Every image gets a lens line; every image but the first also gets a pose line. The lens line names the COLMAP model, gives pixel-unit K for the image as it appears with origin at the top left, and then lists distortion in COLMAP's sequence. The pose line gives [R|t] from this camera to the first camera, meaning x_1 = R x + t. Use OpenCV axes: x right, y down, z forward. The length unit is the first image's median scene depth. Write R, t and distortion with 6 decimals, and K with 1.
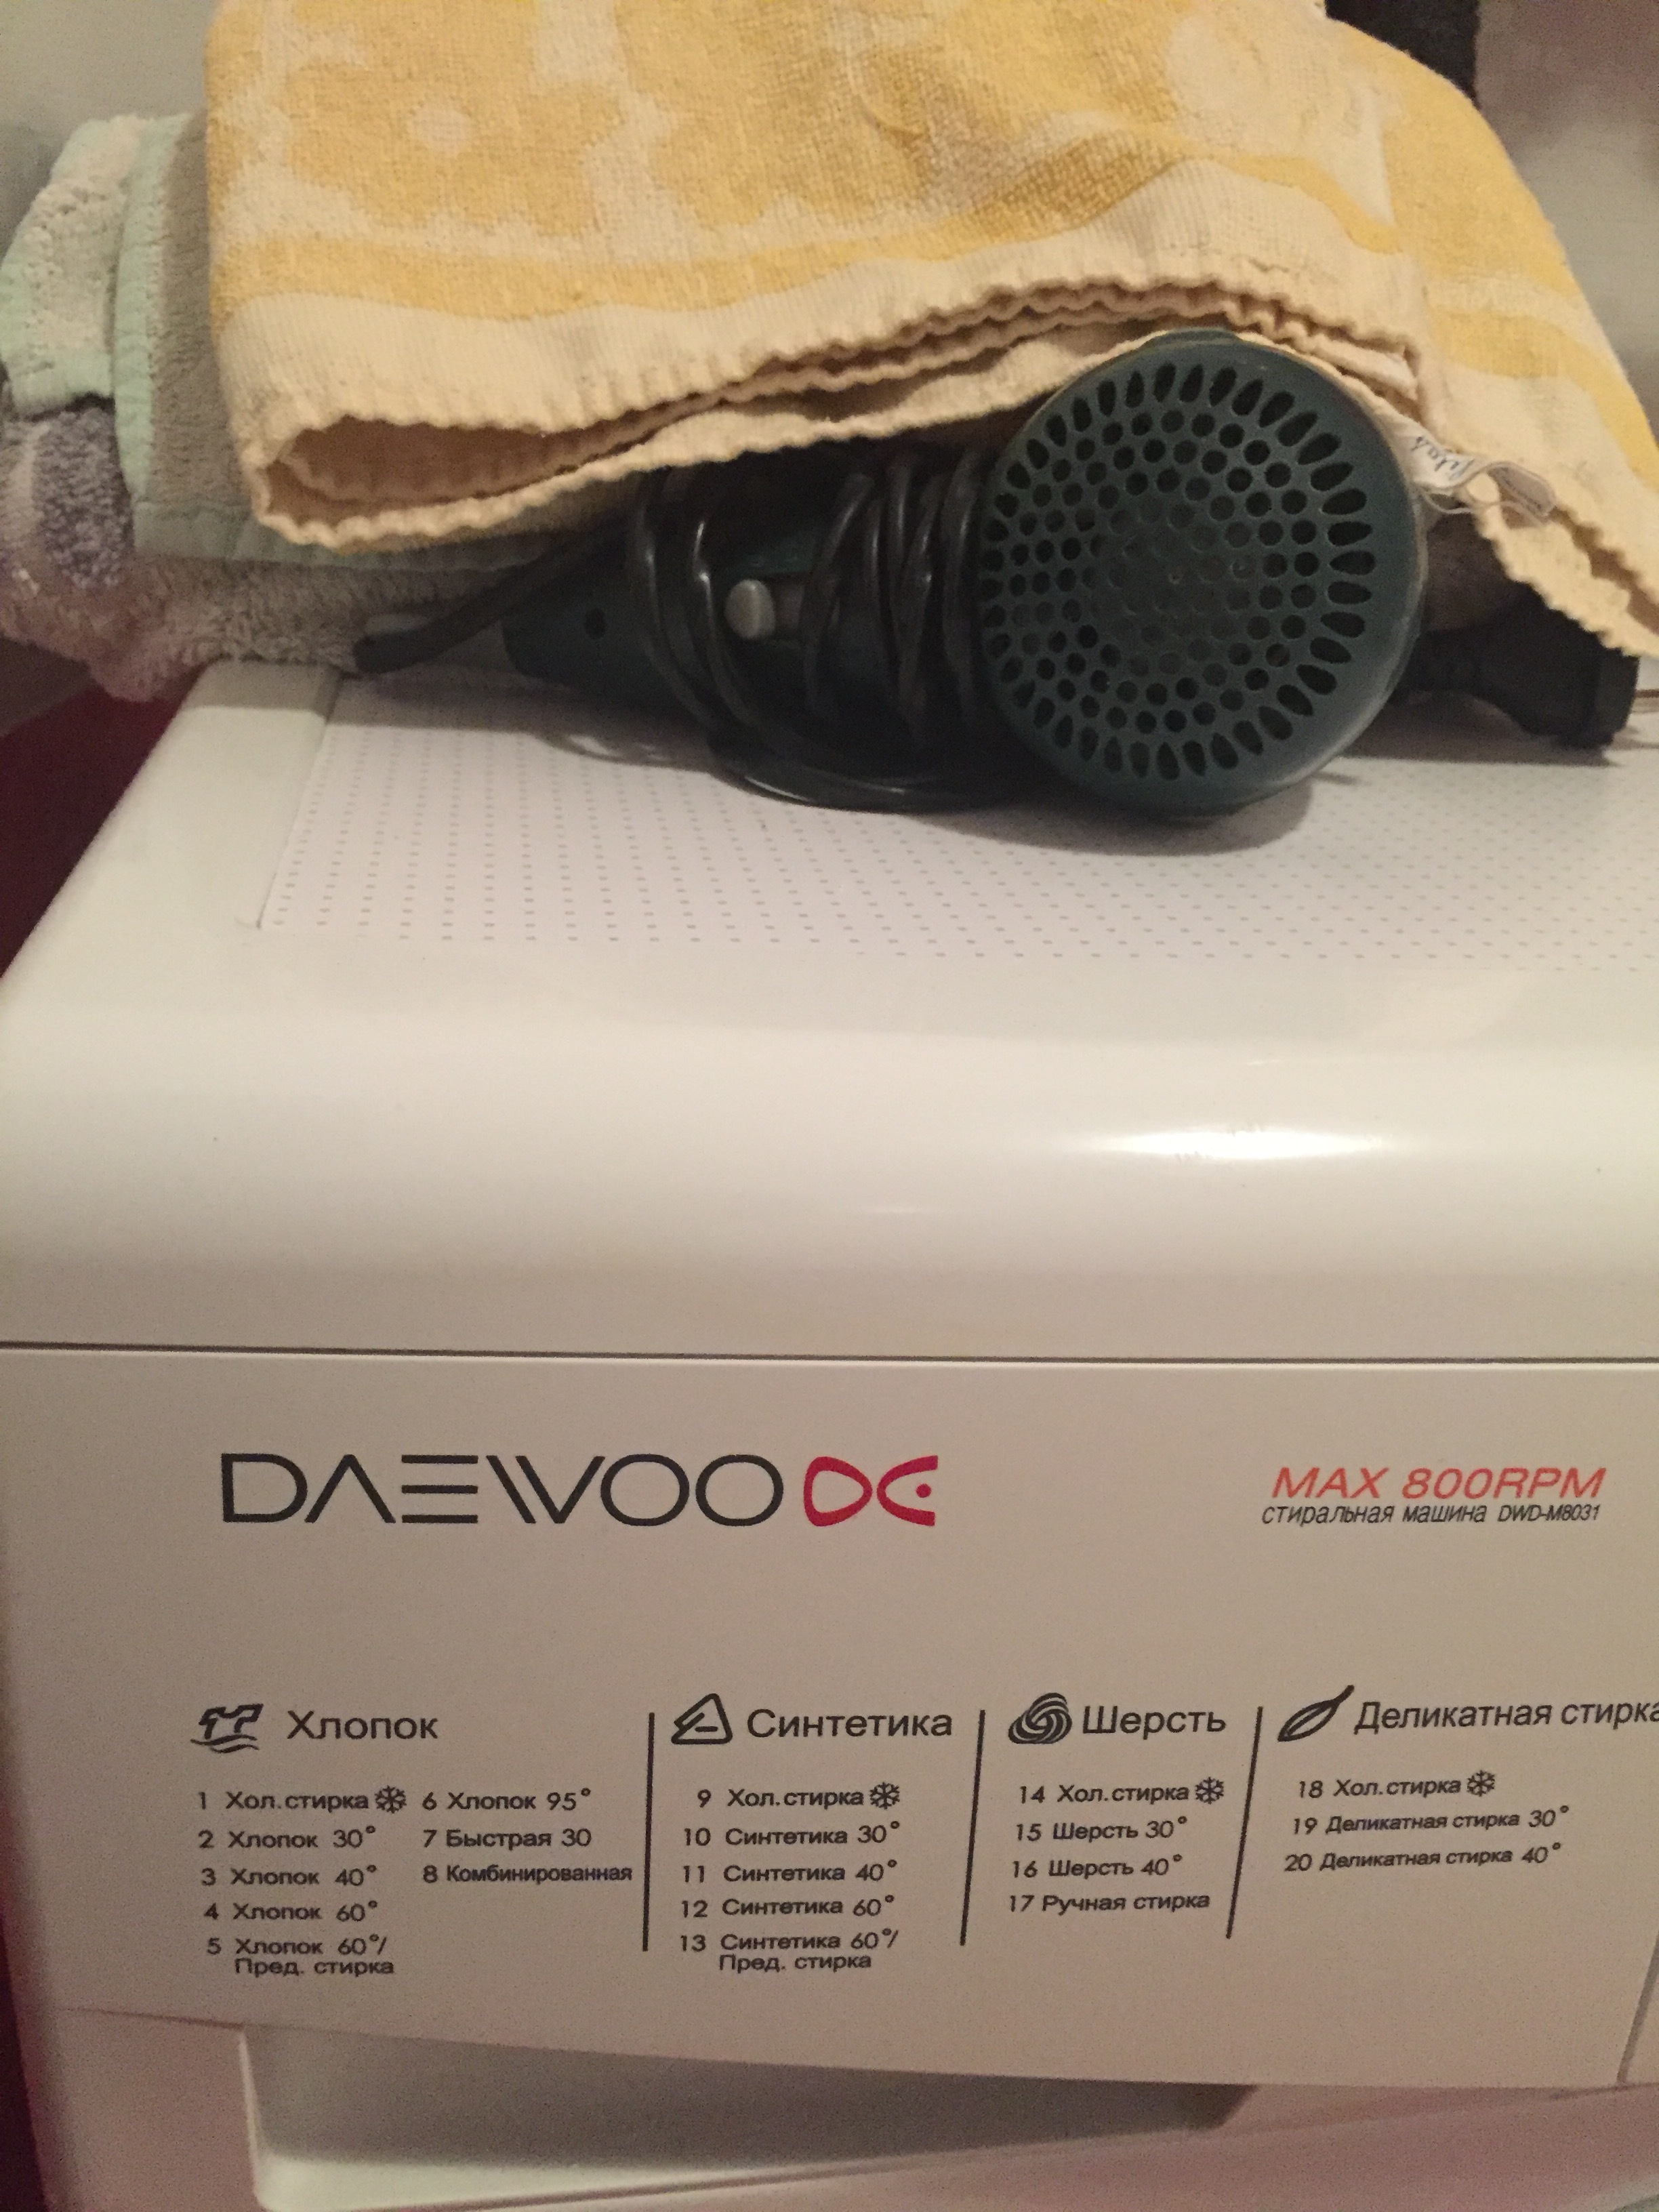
lens RADIAL K [[1856.9, 0, 819.7], [0, 1856.9, 1106.6], [0, 0, 1]] dist [0.045649, -0.087705]
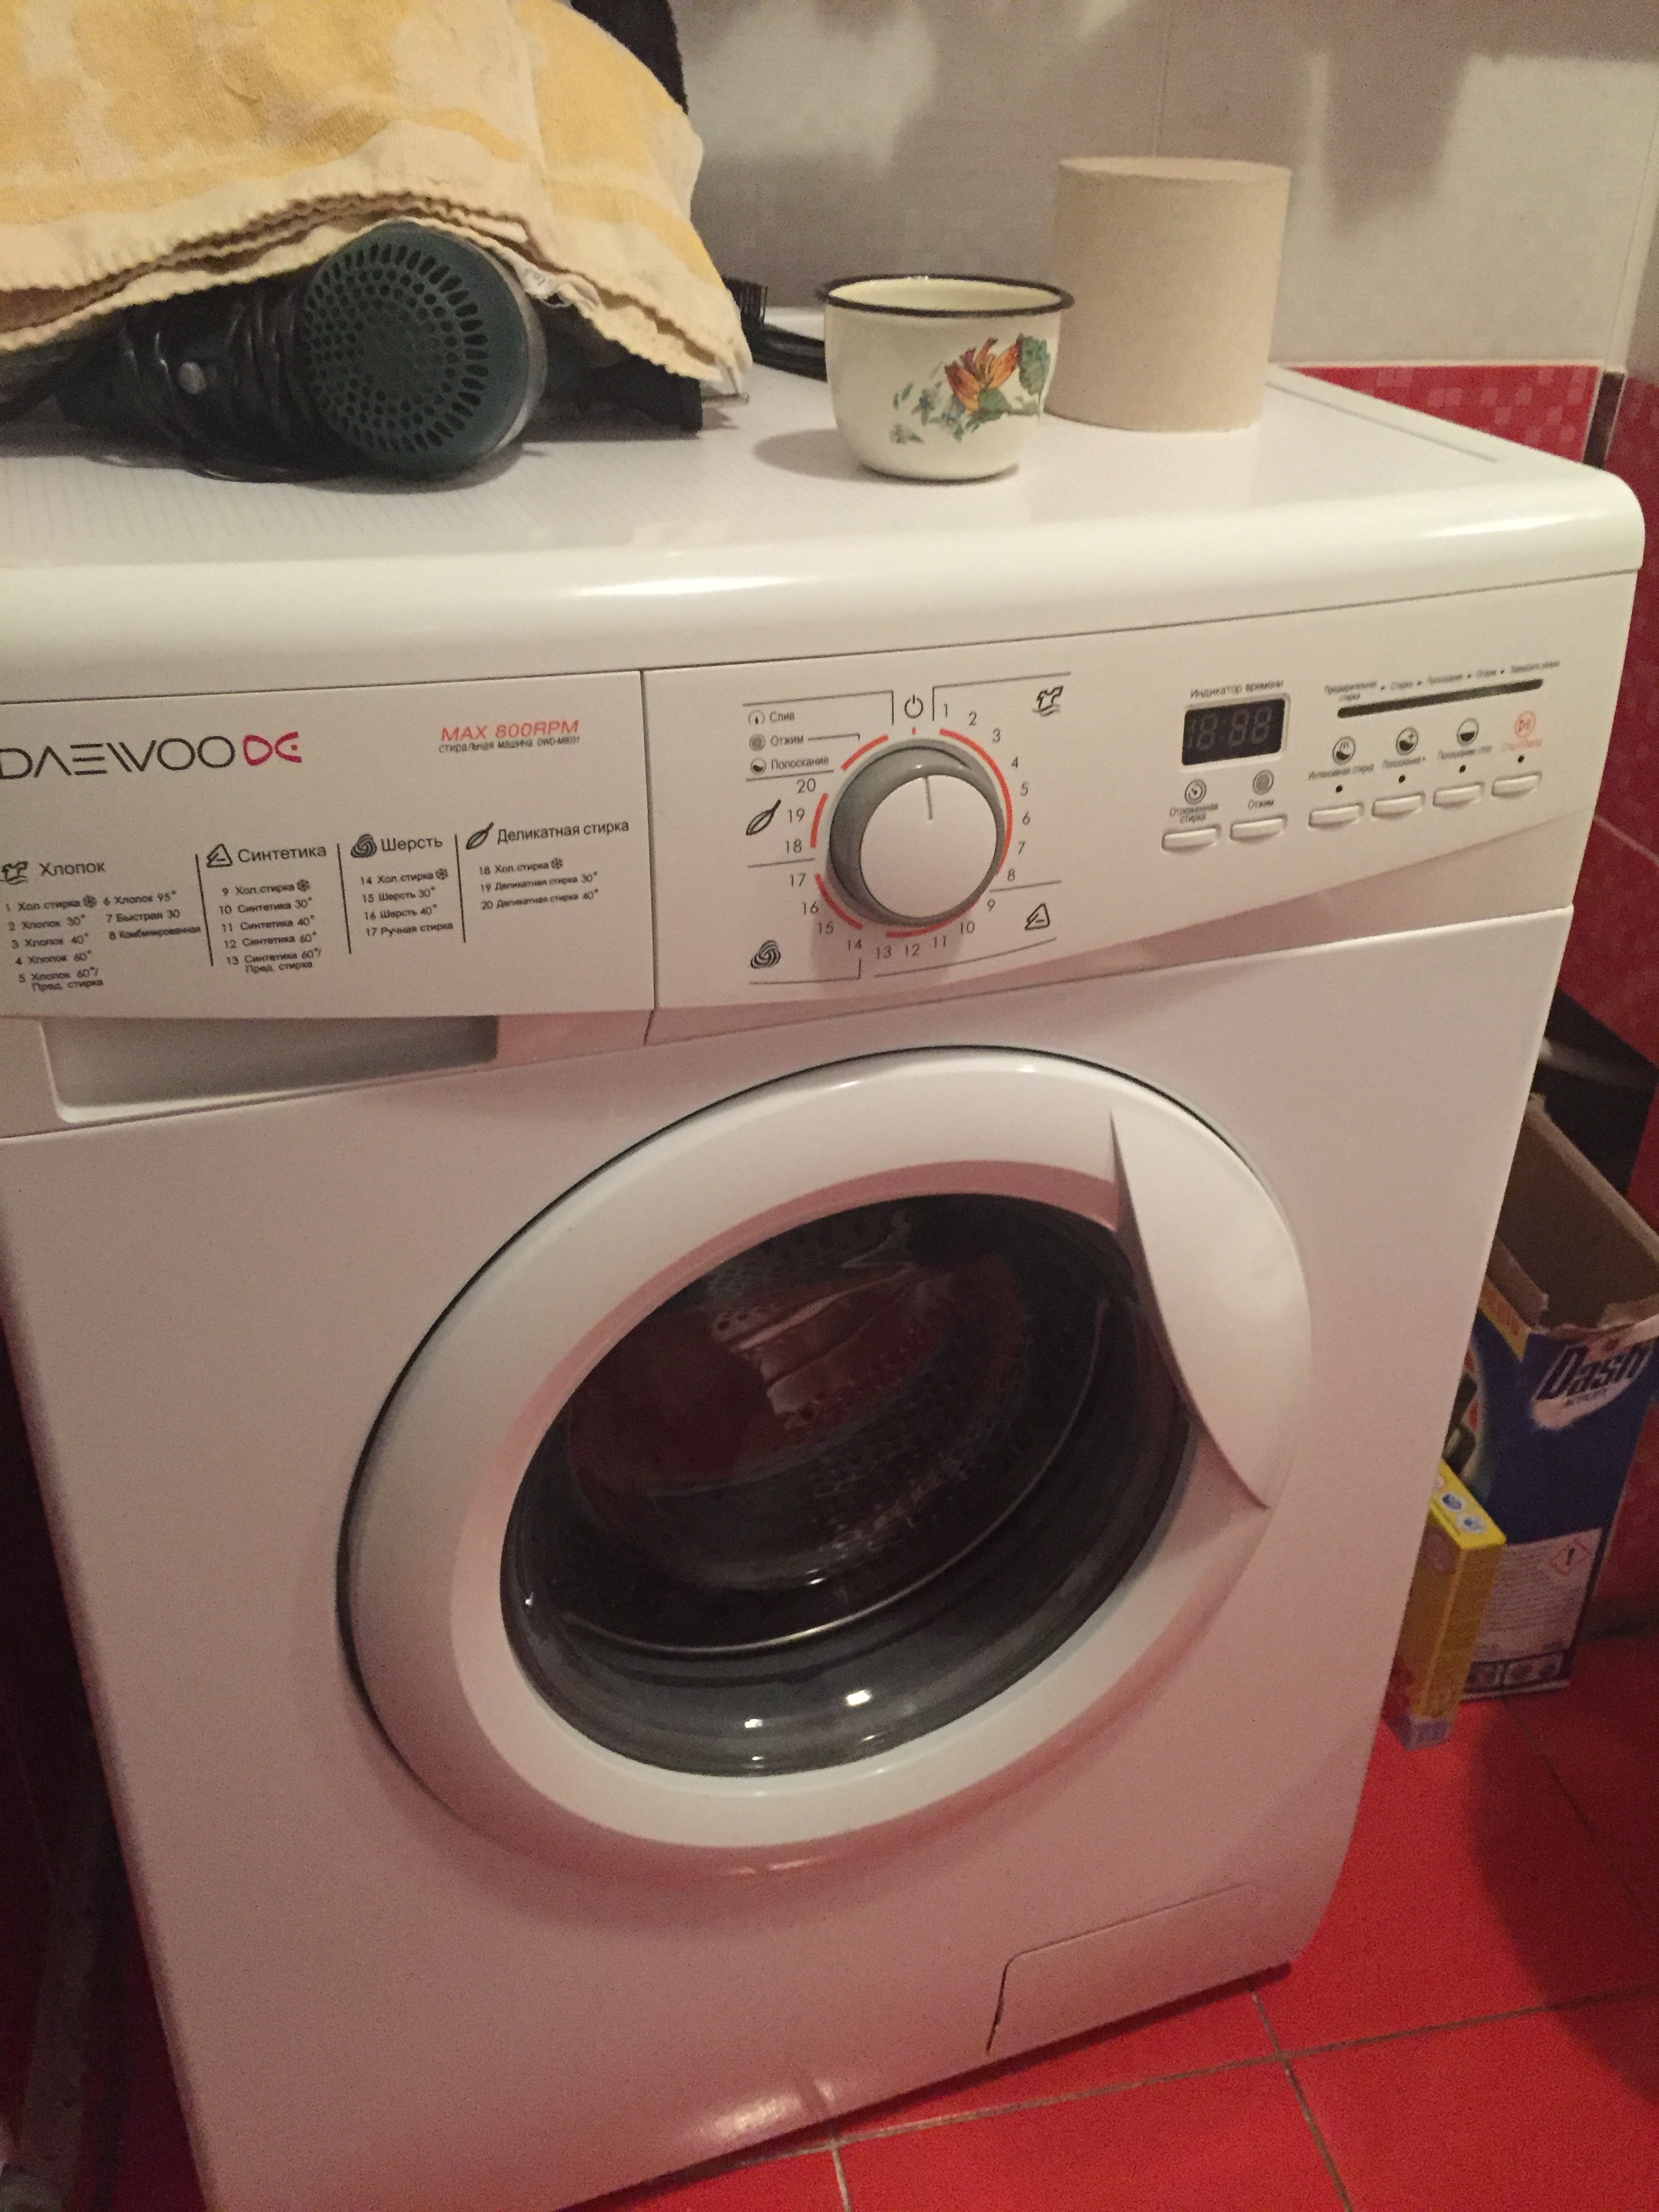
lens RADIAL K [[1856.9, 0, 840.5], [0, 1856.9, 1118.5], [0, 0, 1]] dist [0.045649, -0.087705]
pose [[0.975877, -0.129516, 0.175753, 0.200910], [0.105523, 0.984566, 0.139623, 0.320485], [-0.191124, -0.117709, 0.974483, -1.226318]]
